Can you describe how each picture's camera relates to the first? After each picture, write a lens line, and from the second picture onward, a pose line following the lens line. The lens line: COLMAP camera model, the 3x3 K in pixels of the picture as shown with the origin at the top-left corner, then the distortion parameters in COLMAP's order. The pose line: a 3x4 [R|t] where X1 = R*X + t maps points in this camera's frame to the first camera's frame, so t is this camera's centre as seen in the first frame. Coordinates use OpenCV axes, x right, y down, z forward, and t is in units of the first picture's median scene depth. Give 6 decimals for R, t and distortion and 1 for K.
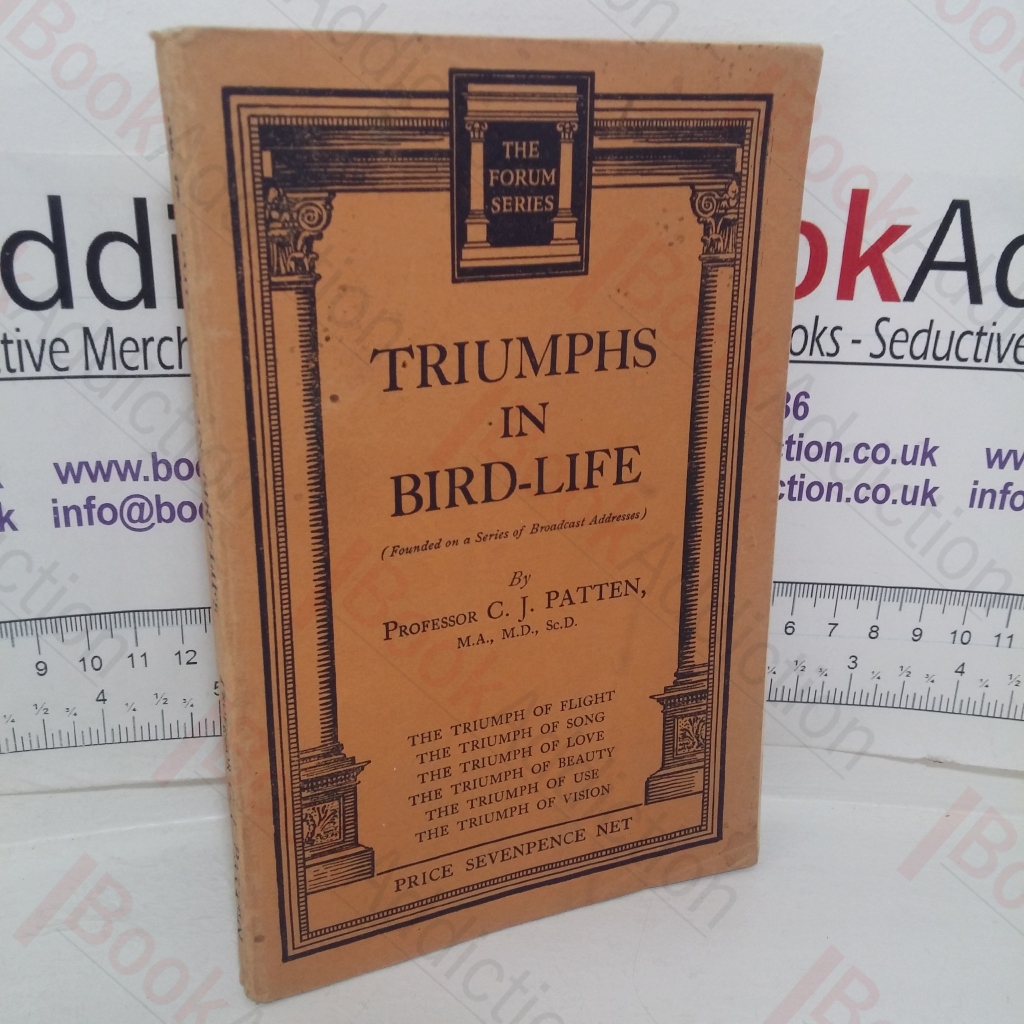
lens RADIAL K [[1184.9, 0, 512.0], [0, 1184.9, 512.0], [0, 0, 1]] dist [0.023007, -0.029747]
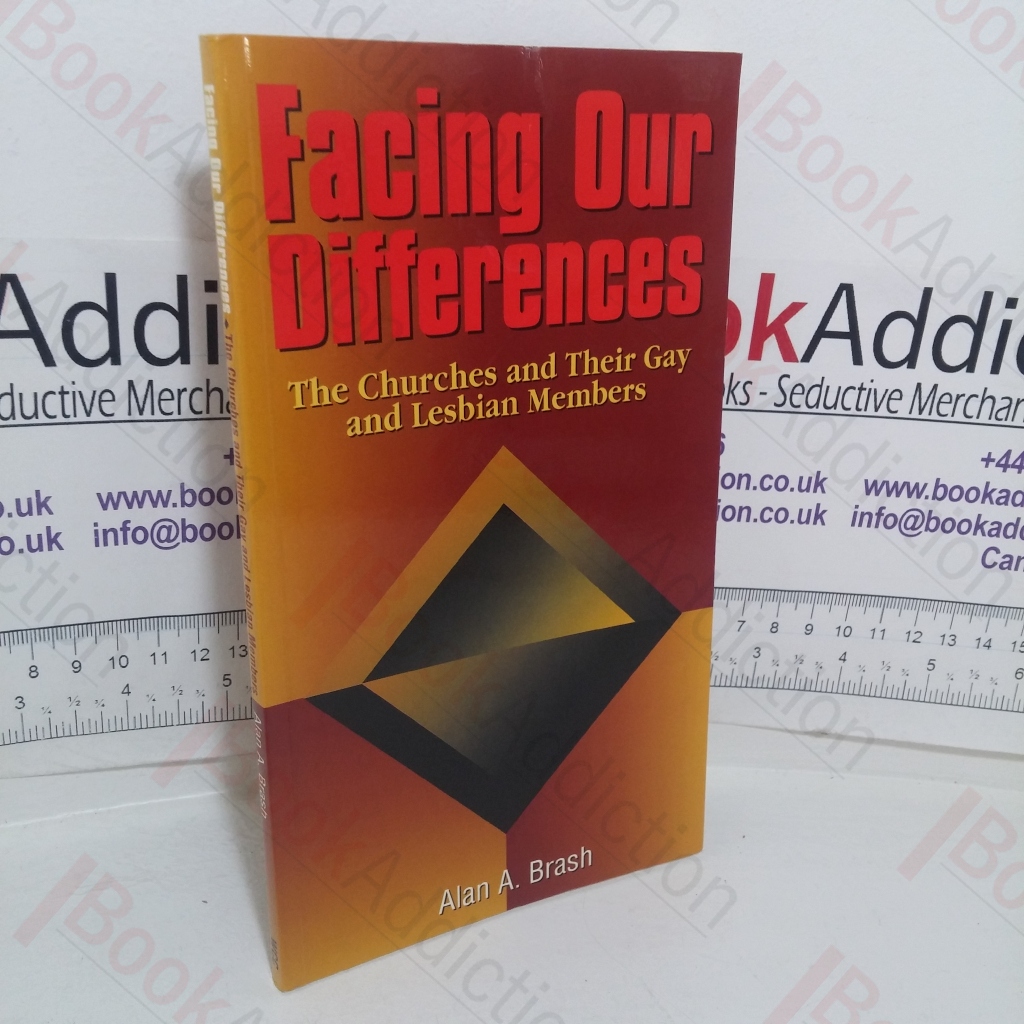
lens RADIAL K [[1204.8, 0, 515.9], [0, 1204.8, 508.3], [0, 0, 1]] dist [0.016154, -0.001888]
pose [[0.995385, 0.001141, 0.095956, -0.084907], [-0.002856, 0.999839, 0.017737, -0.046743], [-0.095920, -0.017929, 0.995228, -0.220398]]
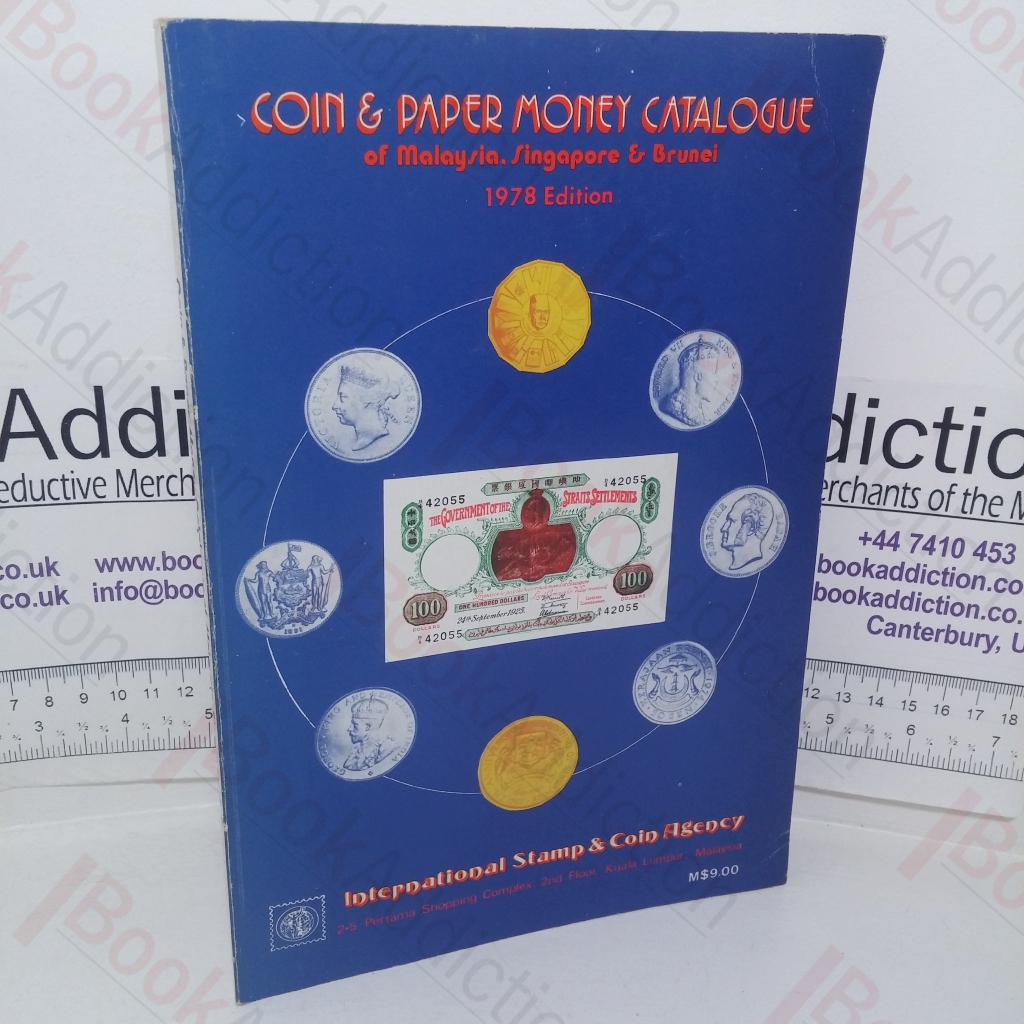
lens RADIAL K [[1184.9, 0, 512.0], [0, 1184.9, 512.0], [0, 0, 1]] dist [0.023007, -0.029747]
pose [[0.999493, 0.015626, -0.027725, 0.156757], [-0.015544, 0.999874, 0.003172, -0.107036], [0.027771, -0.002739, 0.999611, -0.419097]]
